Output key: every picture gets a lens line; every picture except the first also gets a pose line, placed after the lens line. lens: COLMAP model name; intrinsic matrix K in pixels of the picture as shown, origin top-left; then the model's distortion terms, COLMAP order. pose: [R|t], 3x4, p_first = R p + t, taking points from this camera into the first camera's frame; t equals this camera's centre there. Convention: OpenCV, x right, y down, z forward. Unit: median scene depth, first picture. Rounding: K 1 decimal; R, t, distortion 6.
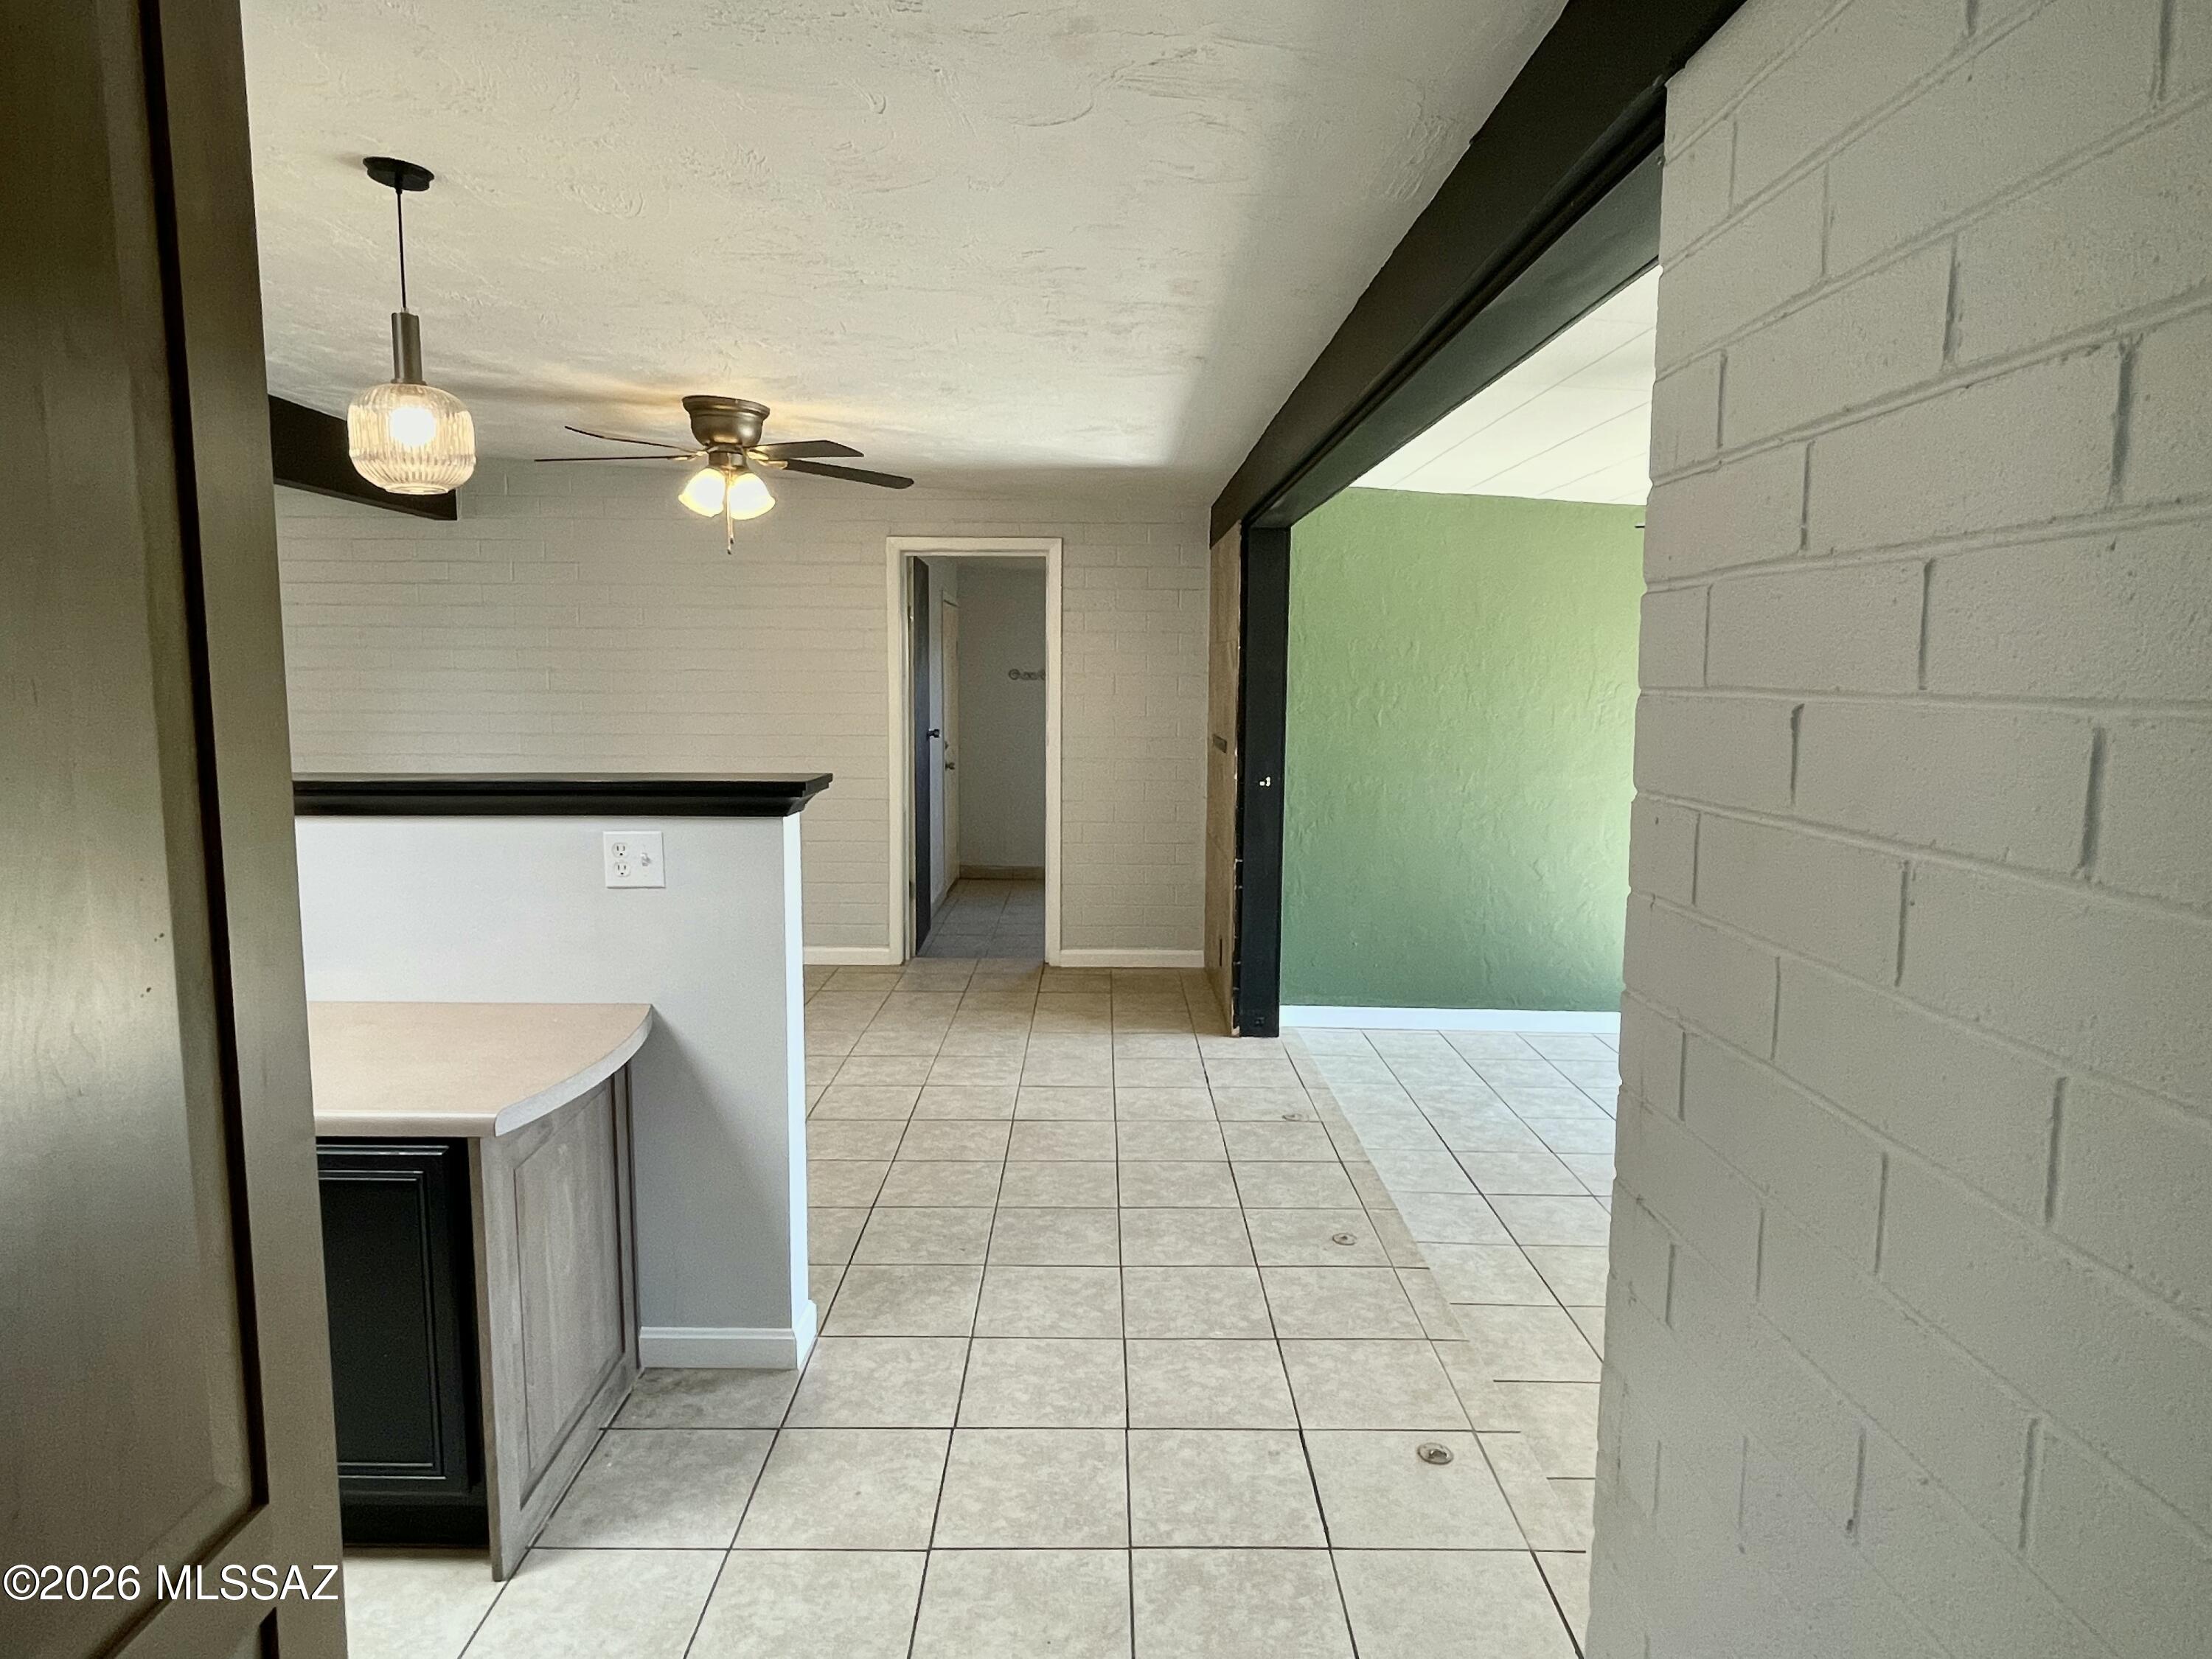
lens RADIAL K [[1264.8, 0, 1100.6], [0, 1264.8, 817.8], [0, 0, 1]] dist [-0.004491, 0.002004]
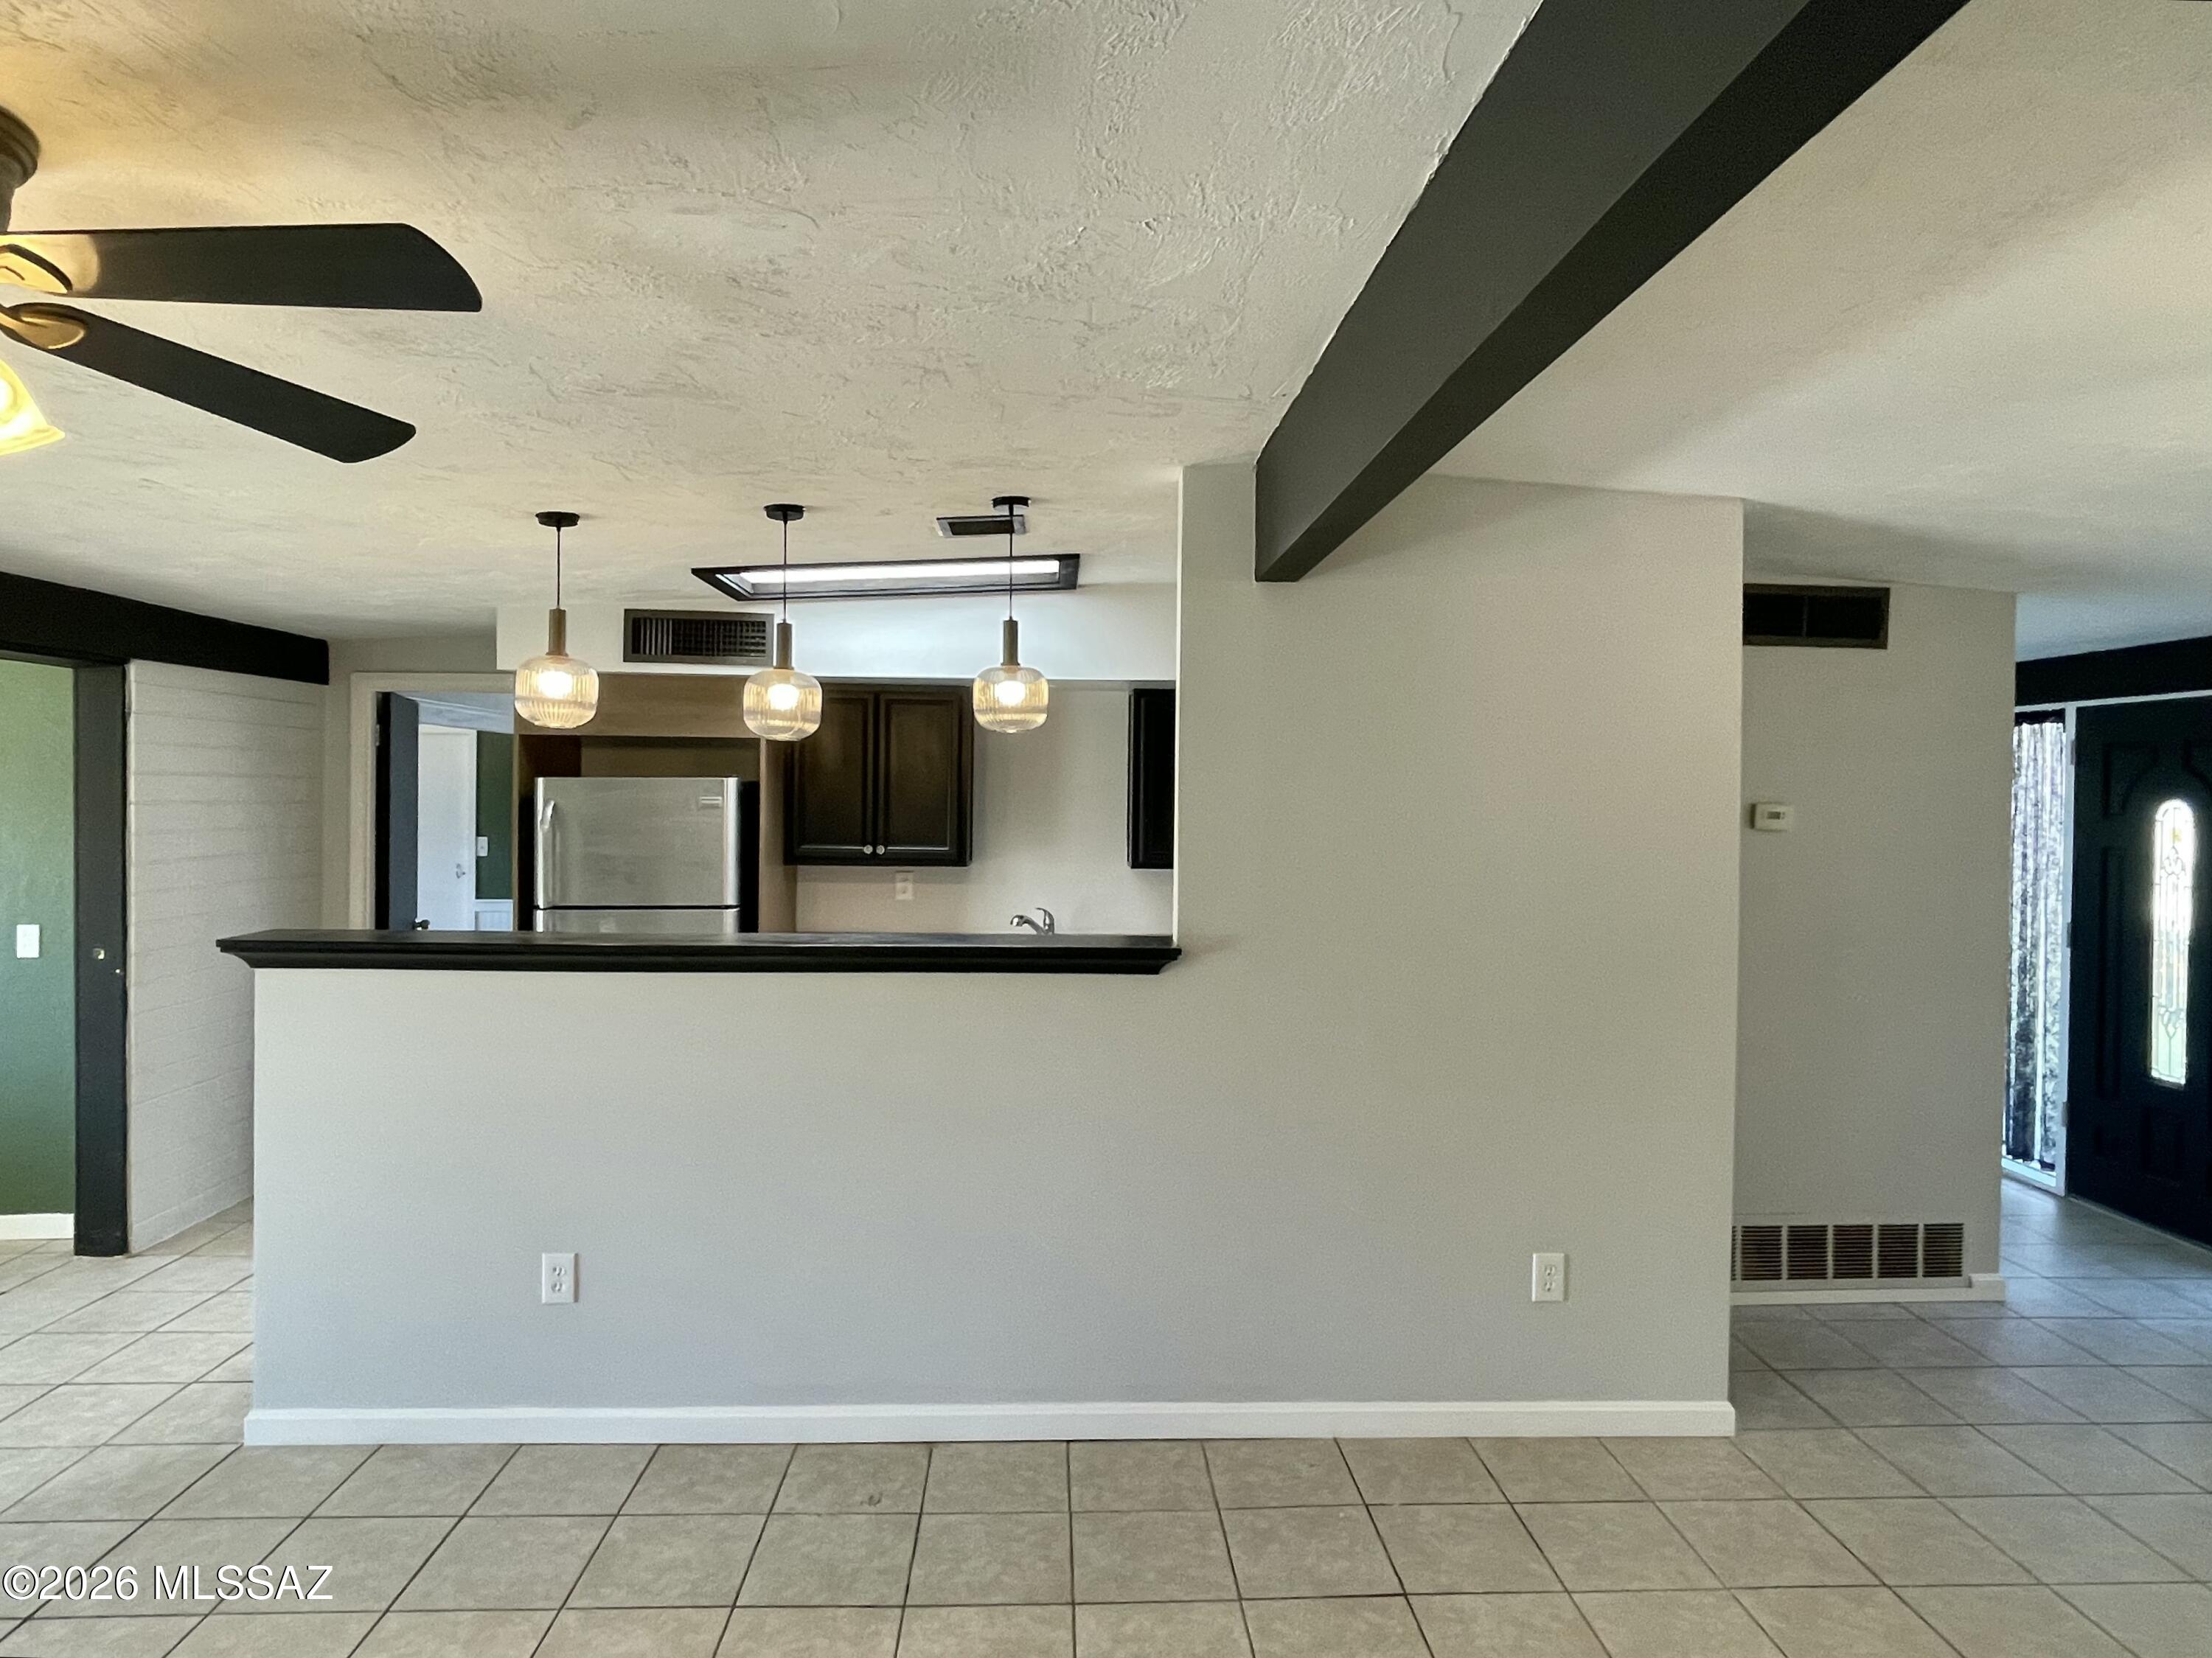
lens RADIAL K [[1298.3, 0, 1112.3], [0, 1298.3, 812.9], [0, 0, 1]] dist [-0.007685, 0.002709]
pose [[-0.998547, -0.018621, -0.050566, -0.591972], [-0.024985, 0.991421, 0.128298, -0.196913], [0.047744, 0.129375, -0.990446, 1.349647]]
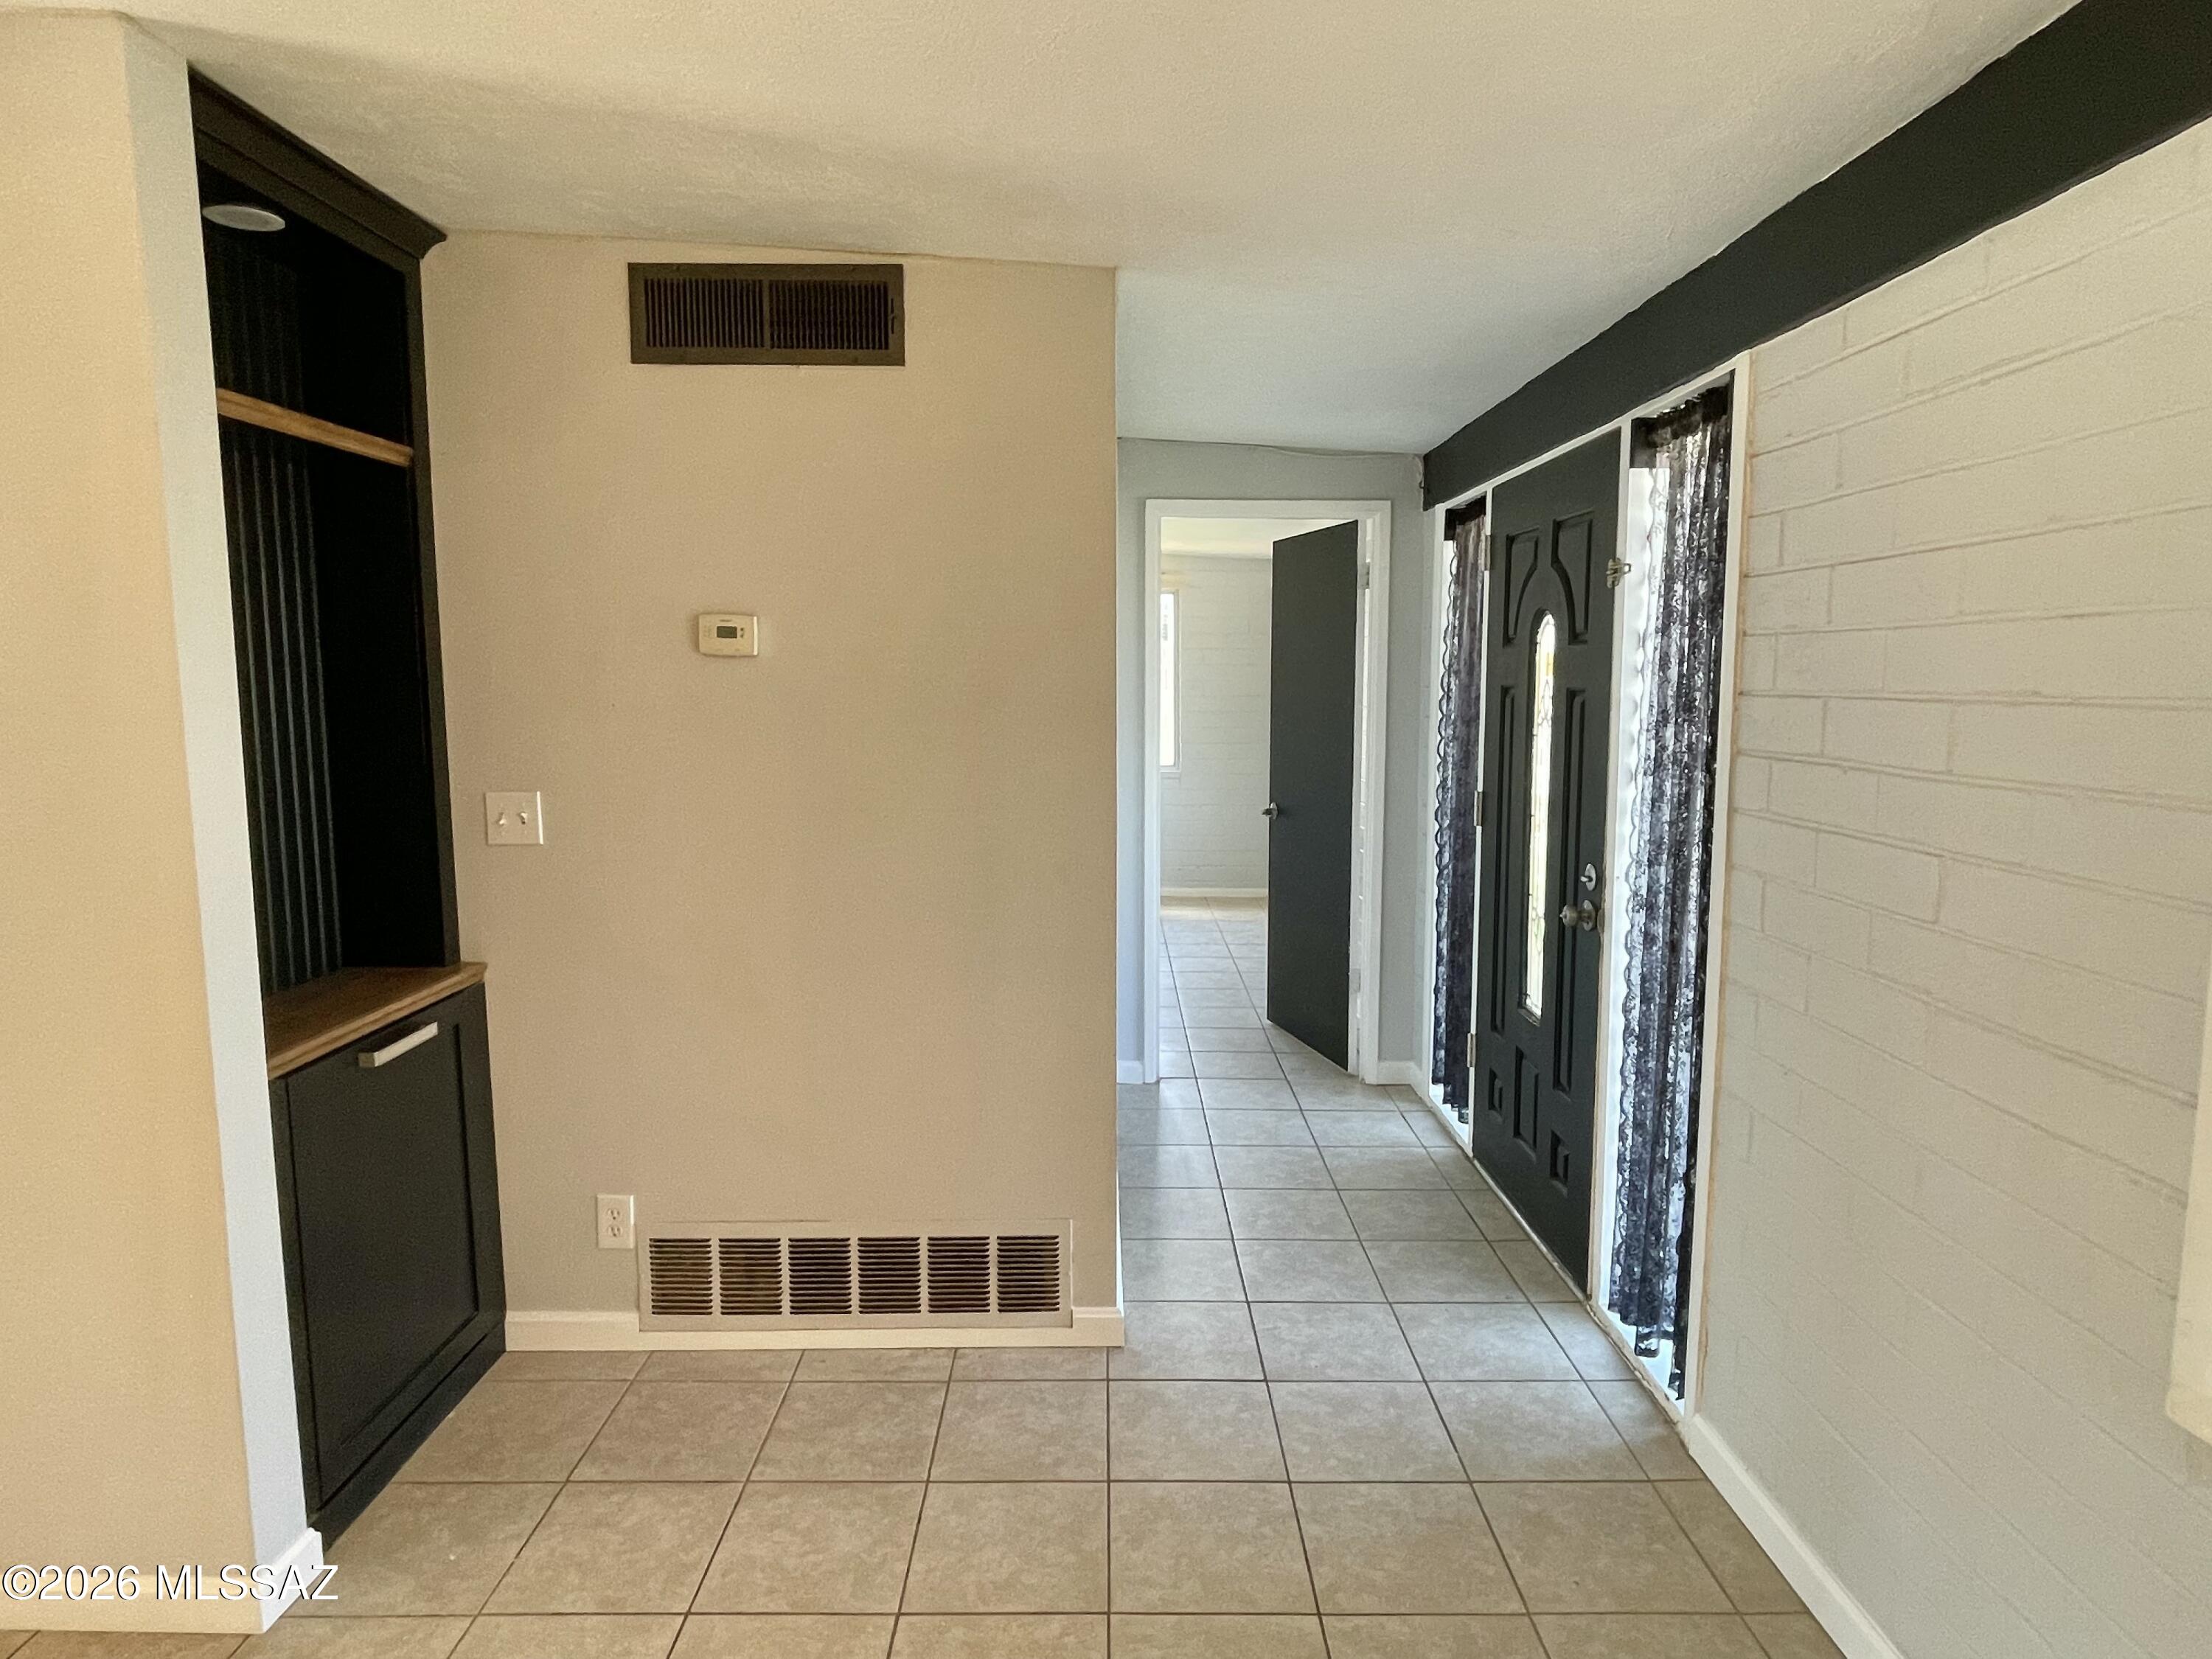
lens RADIAL K [[1298.4, 0, 1112.3], [0, 1298.4, 813.4], [0, 0, 1]] dist [-0.007685, 0.002709]
pose [[-0.999989, -0.004685, 0.000235, -1.313281], [-0.004512, 0.974368, 0.224913, -0.138906], [-0.001283, 0.224909, -0.974379, 1.049058]]
